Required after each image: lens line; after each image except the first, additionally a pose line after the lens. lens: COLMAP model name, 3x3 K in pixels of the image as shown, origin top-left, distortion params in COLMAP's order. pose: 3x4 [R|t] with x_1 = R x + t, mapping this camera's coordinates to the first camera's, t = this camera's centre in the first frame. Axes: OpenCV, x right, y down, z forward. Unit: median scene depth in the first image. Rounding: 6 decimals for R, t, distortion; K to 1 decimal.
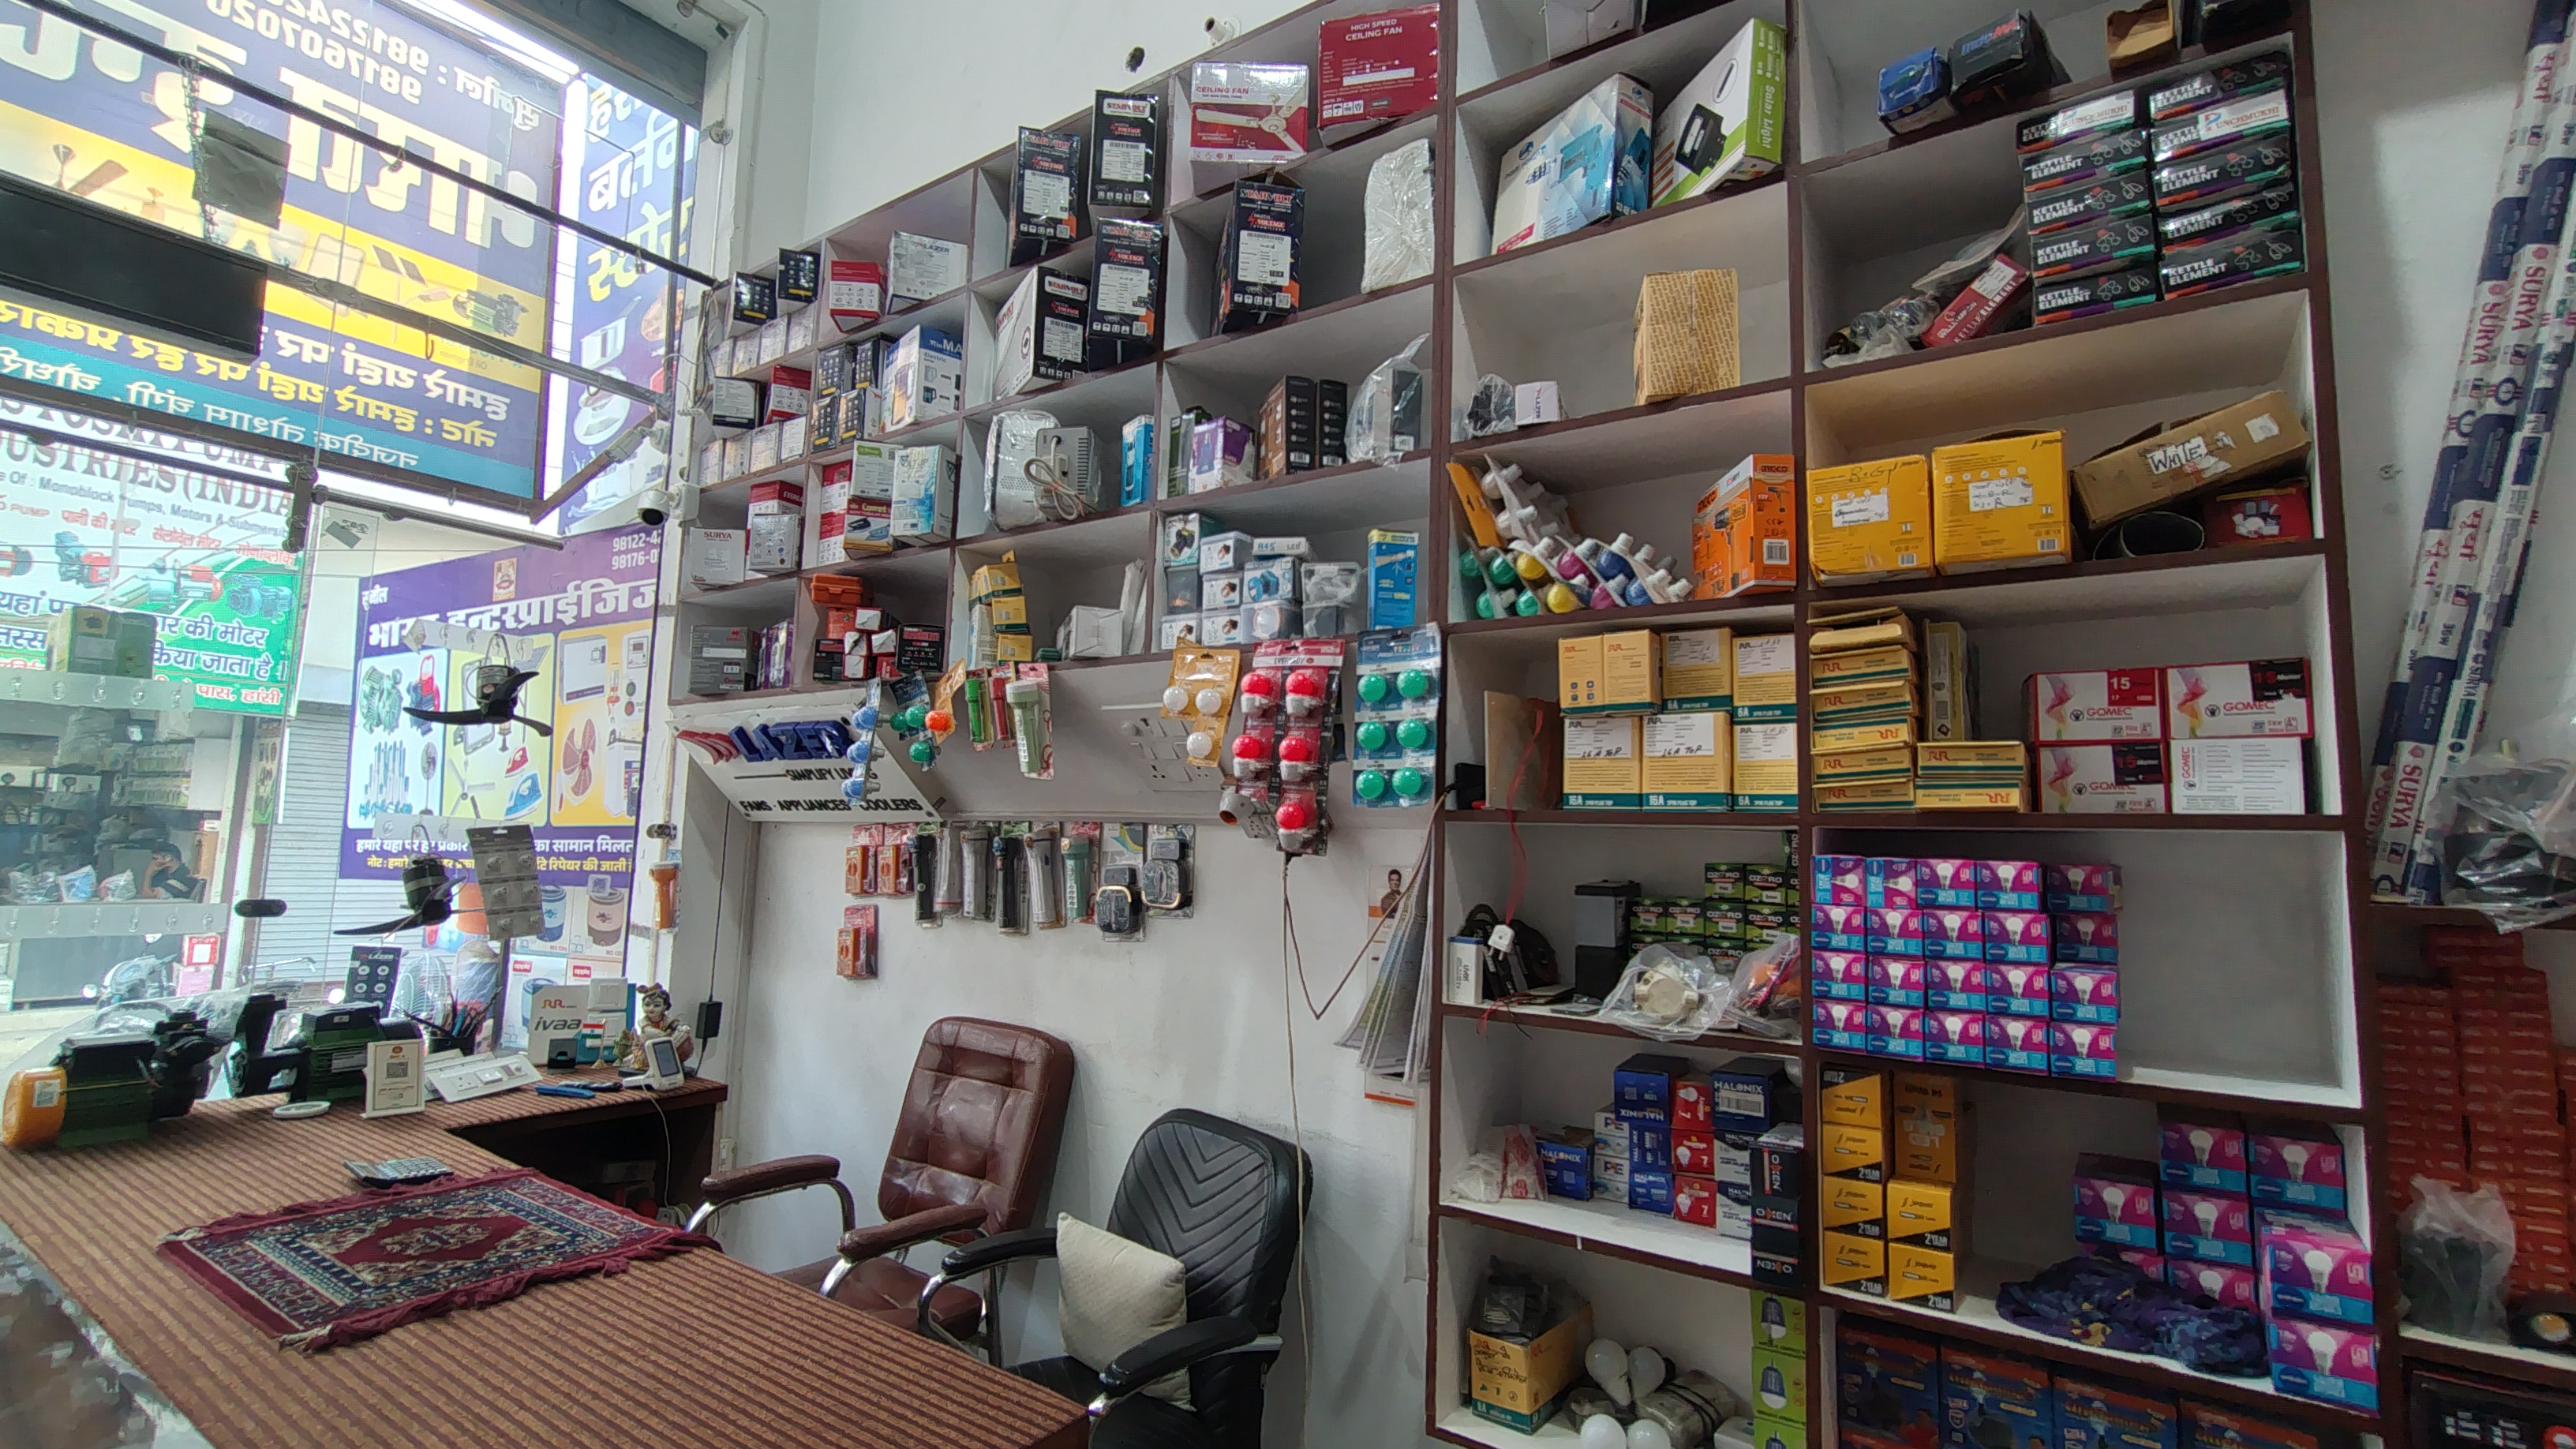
lens RADIAL K [[1170.7, 0, 1283.9], [0, 1170.7, 737.1], [0, 0, 1]] dist [-0.004302, 0.003510]
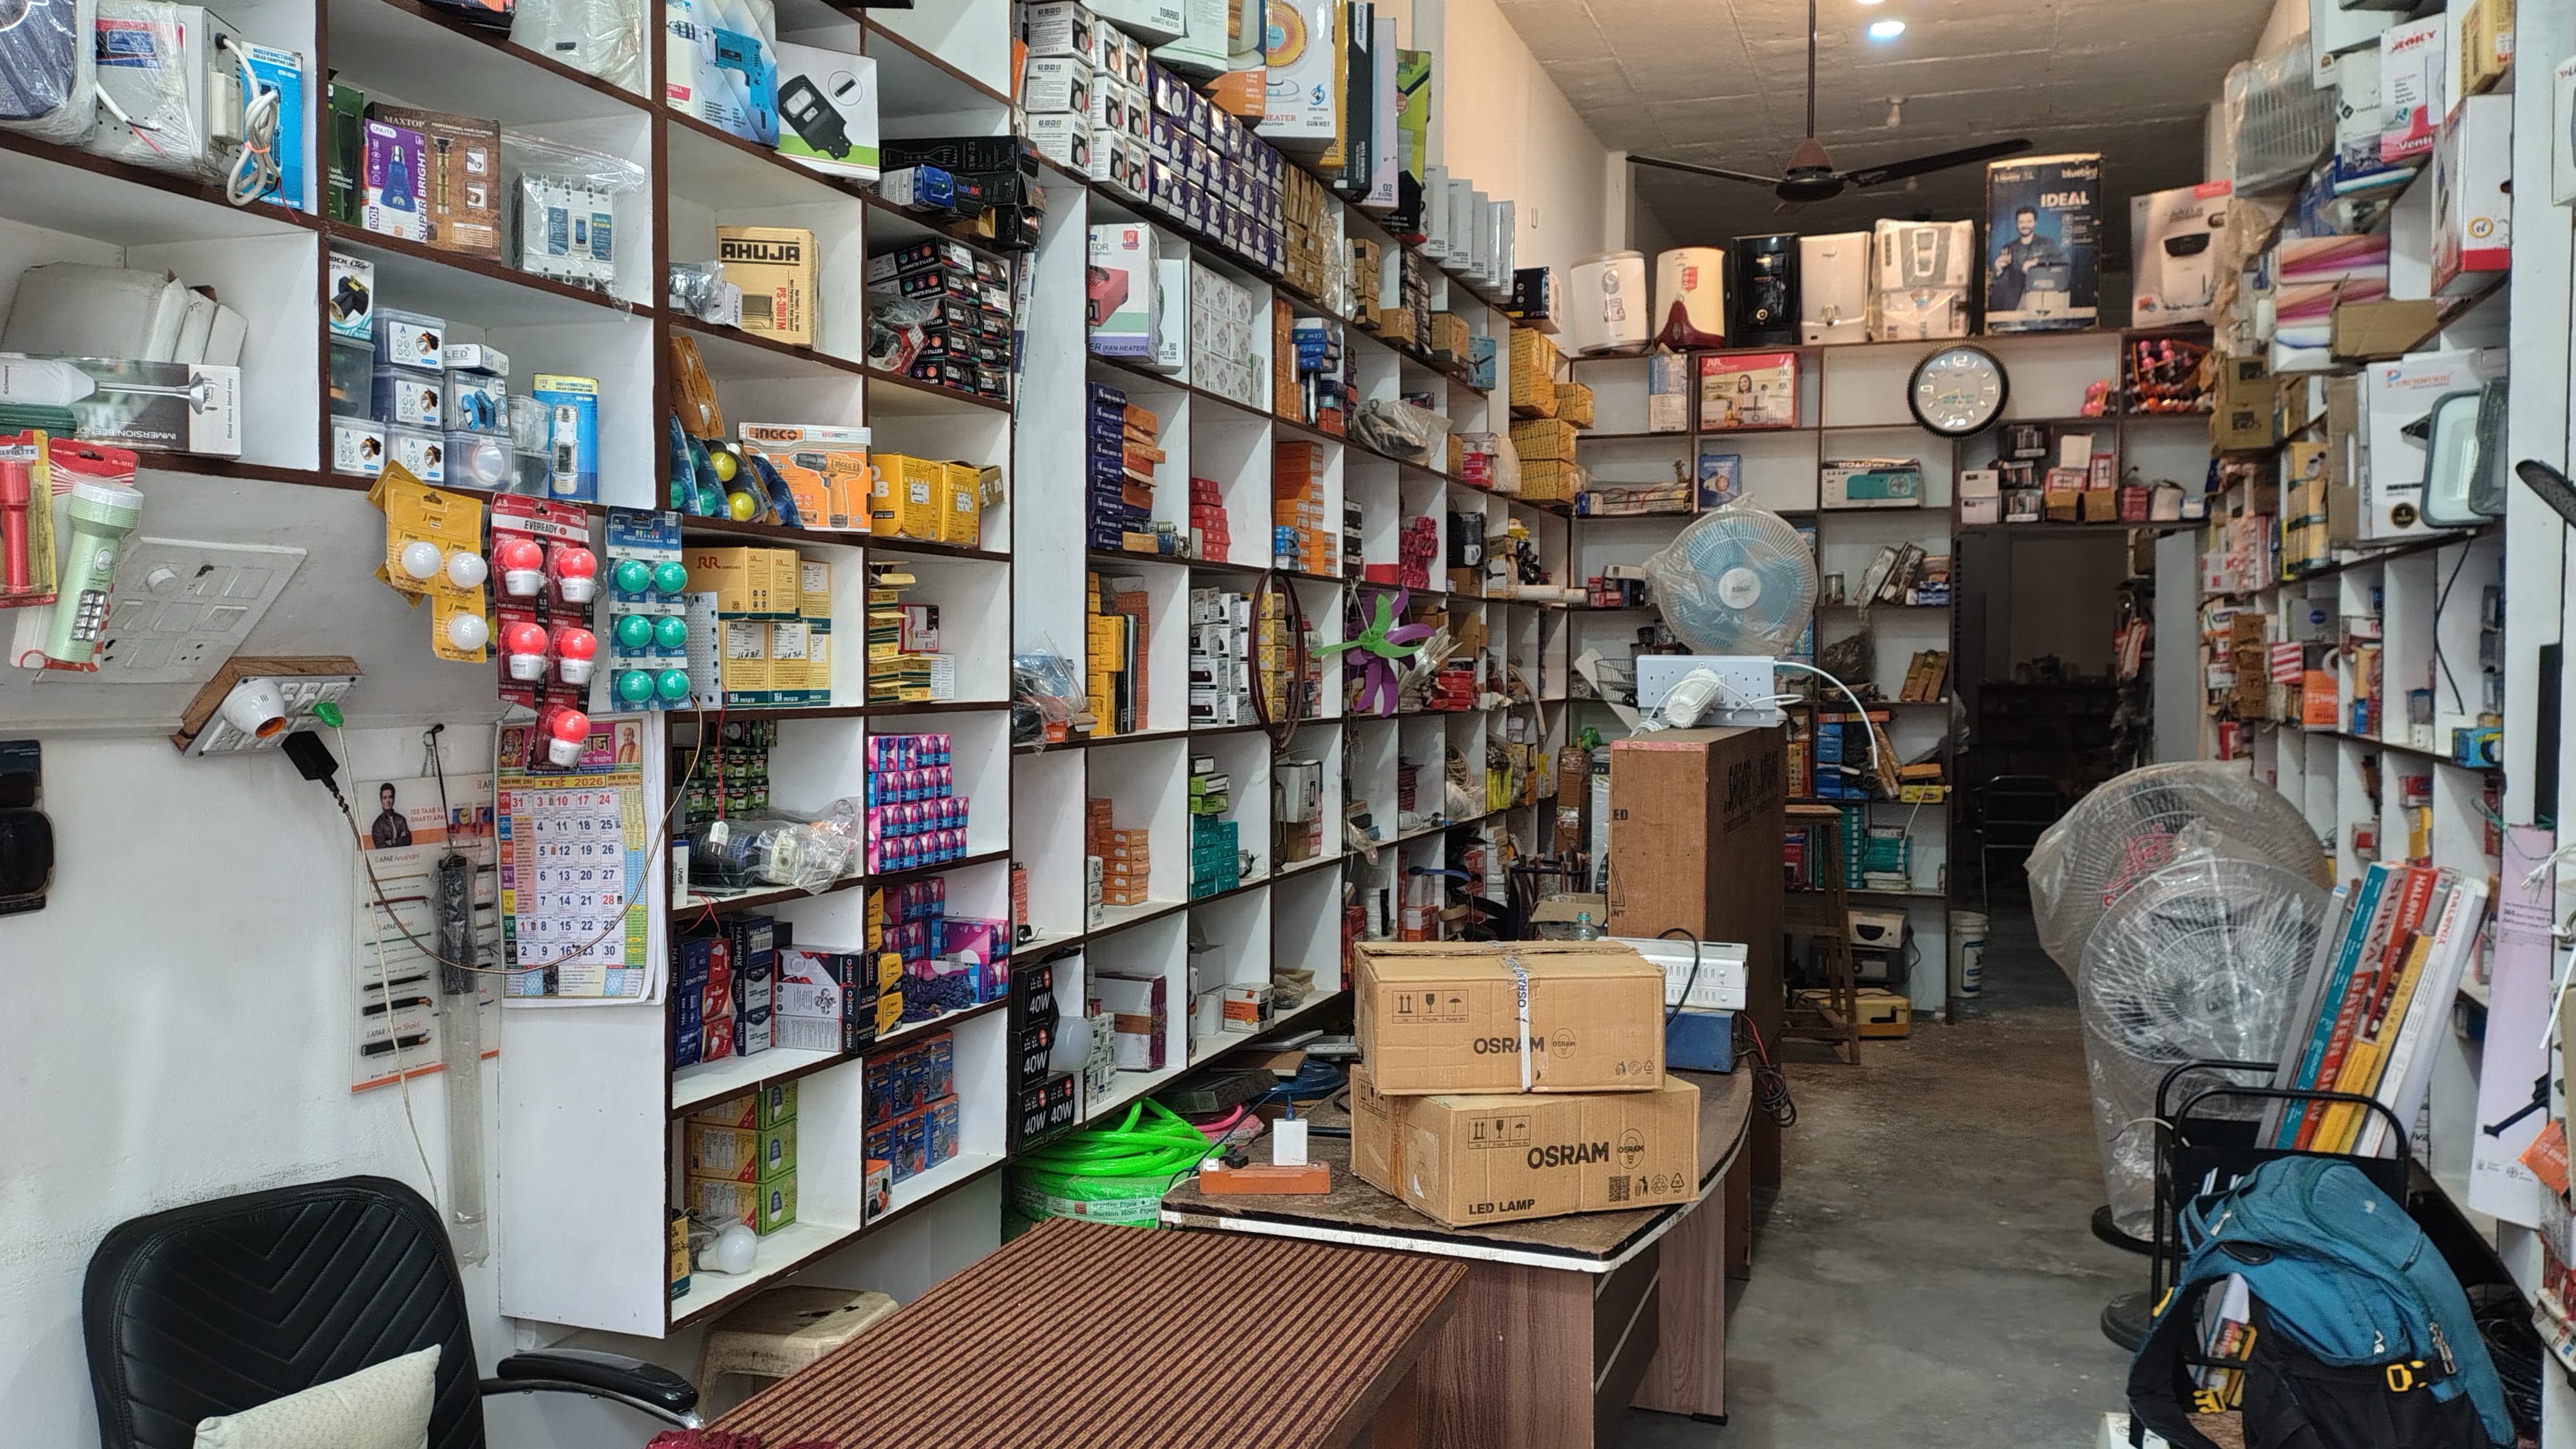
lens RADIAL K [[1958.1, 0, 1288.0], [0, 1958.1, 724.5], [0, 0, 1]] dist [0.128055, -0.226421]
pose [[-0.270729, -0.062373, 0.960633, -1.452008], [-0.106769, 0.993688, 0.034429, -0.034272], [-0.956716, -0.093245, -0.275679, 0.904025]]
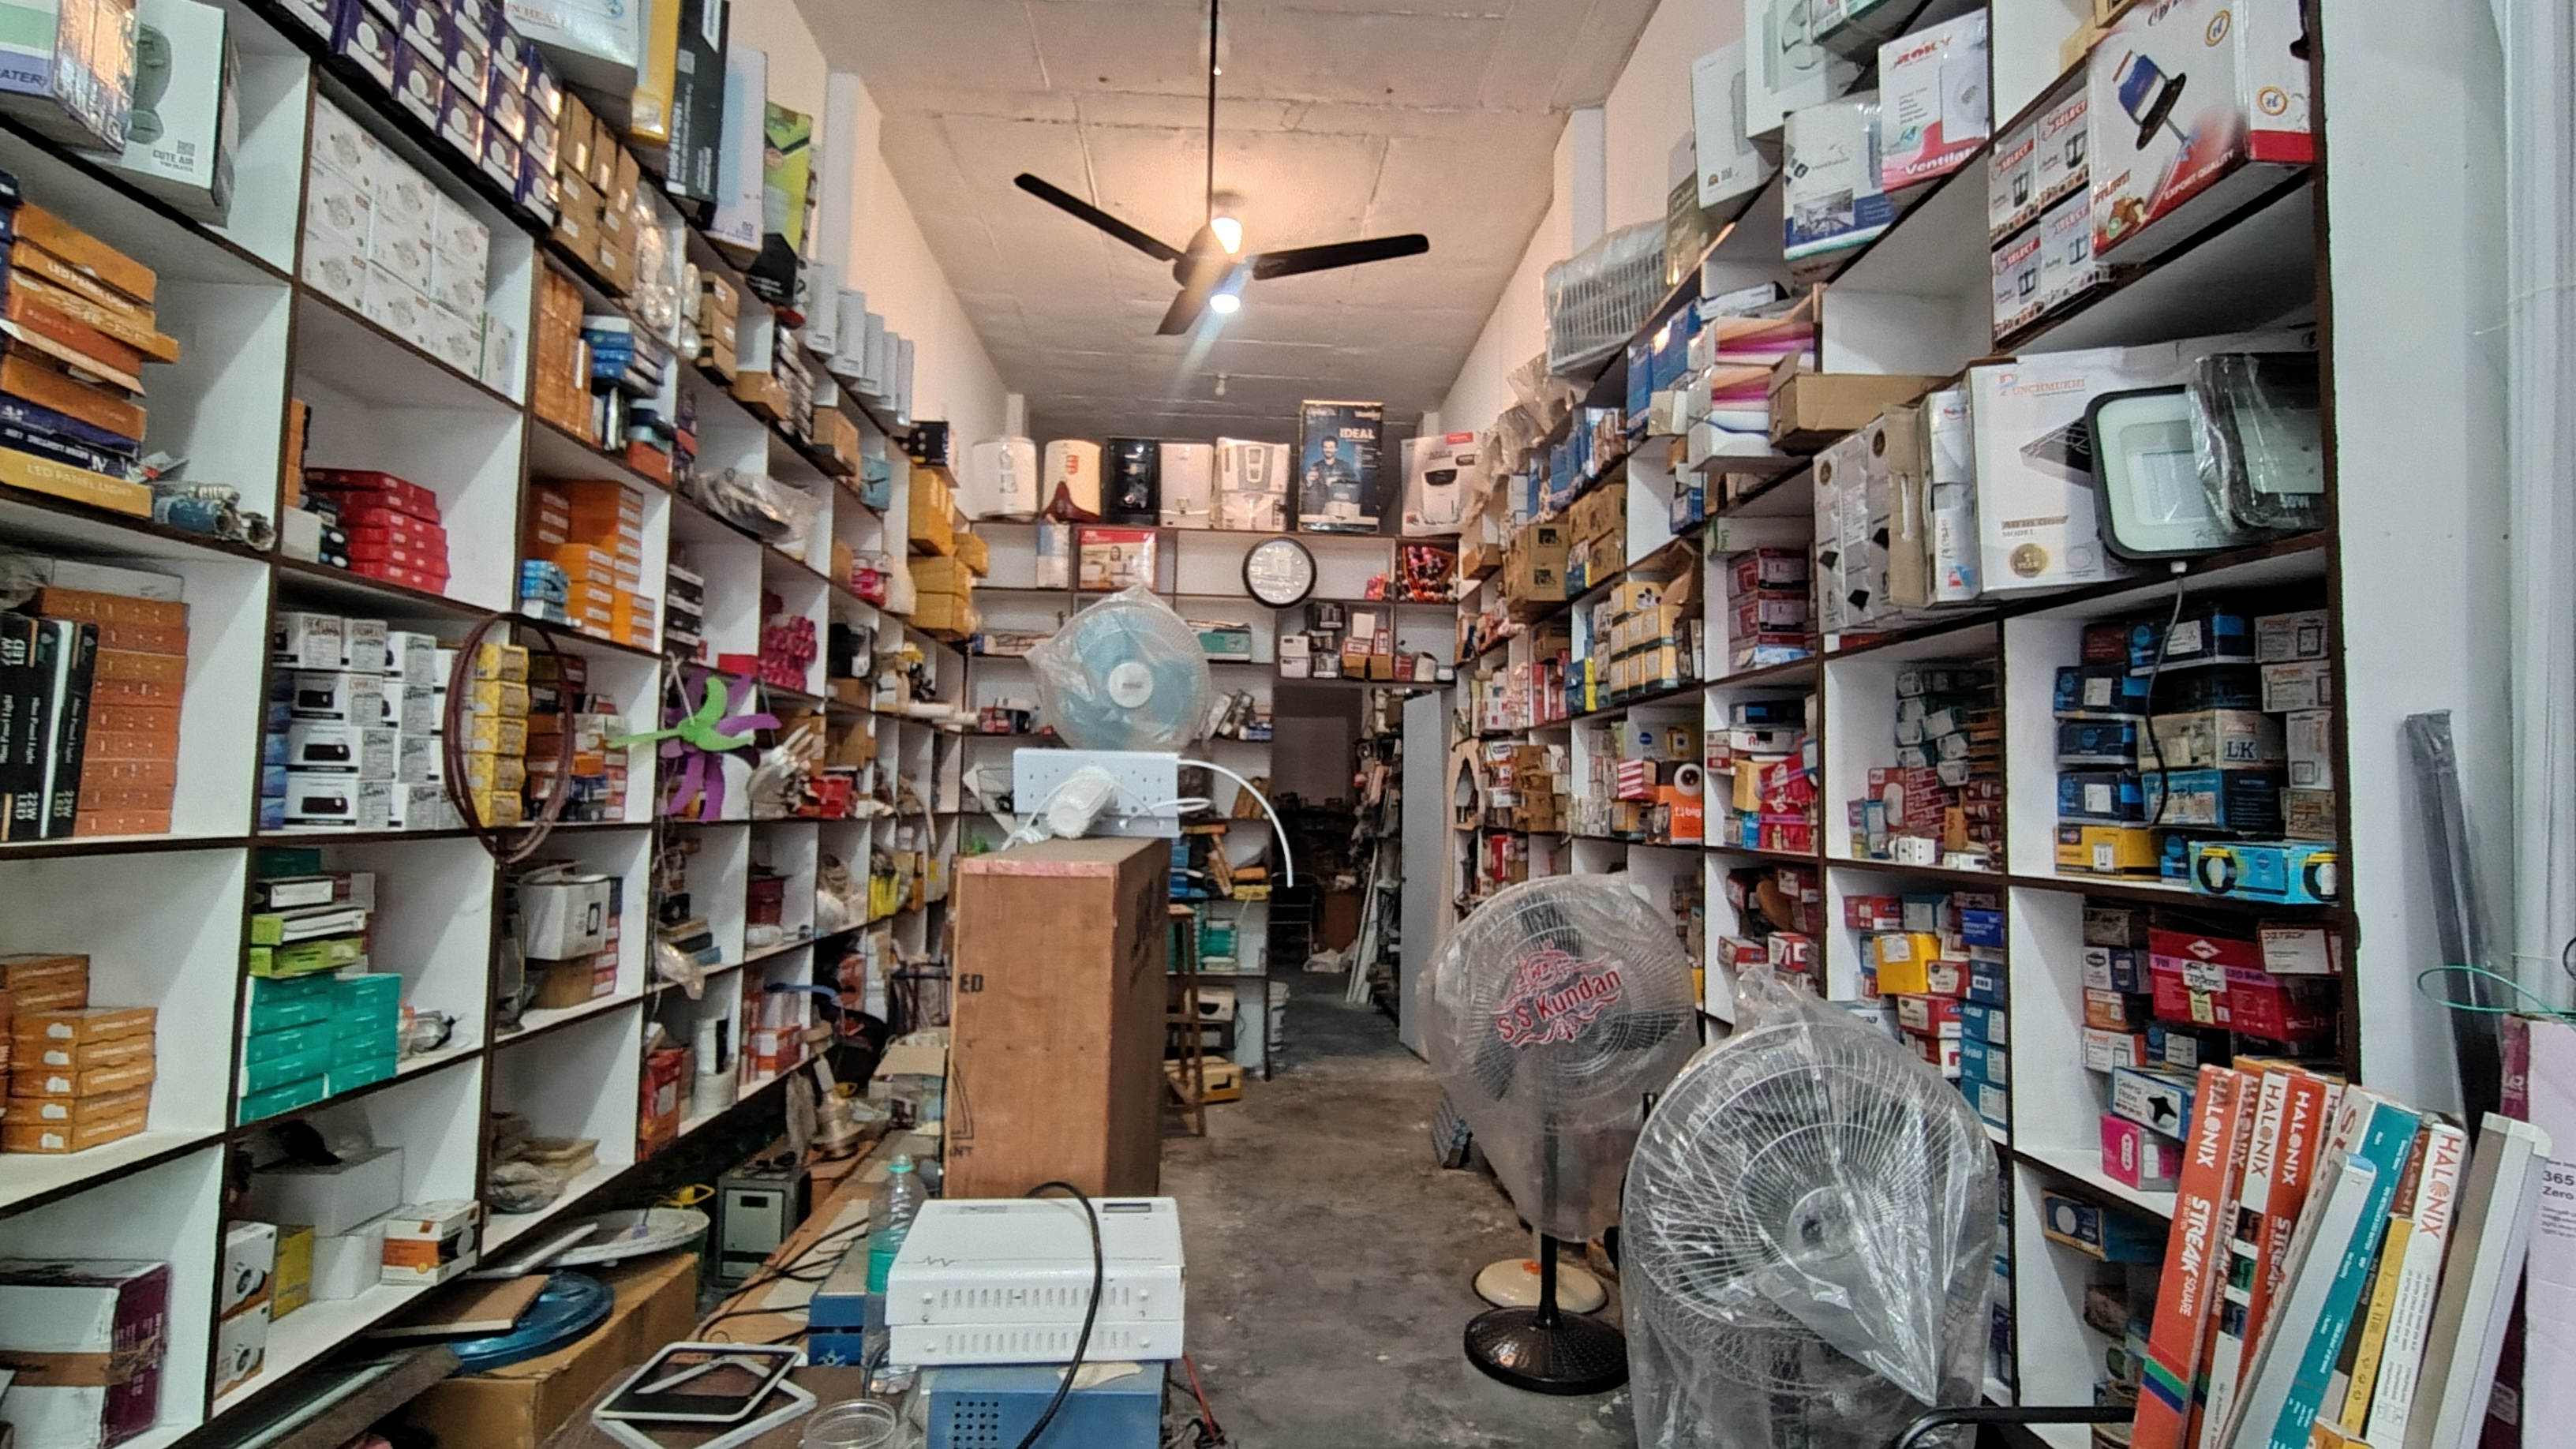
lens RADIAL K [[1170.7, 0, 1283.9], [0, 1170.7, 737.1], [0, 0, 1]] dist [-0.004302, 0.003510]
pose [[-0.616388, 0.000734, 0.787442, -0.216330], [-0.118558, 0.988514, -0.093725, -0.011672], [-0.778466, -0.151128, -0.609221, 0.283432]]
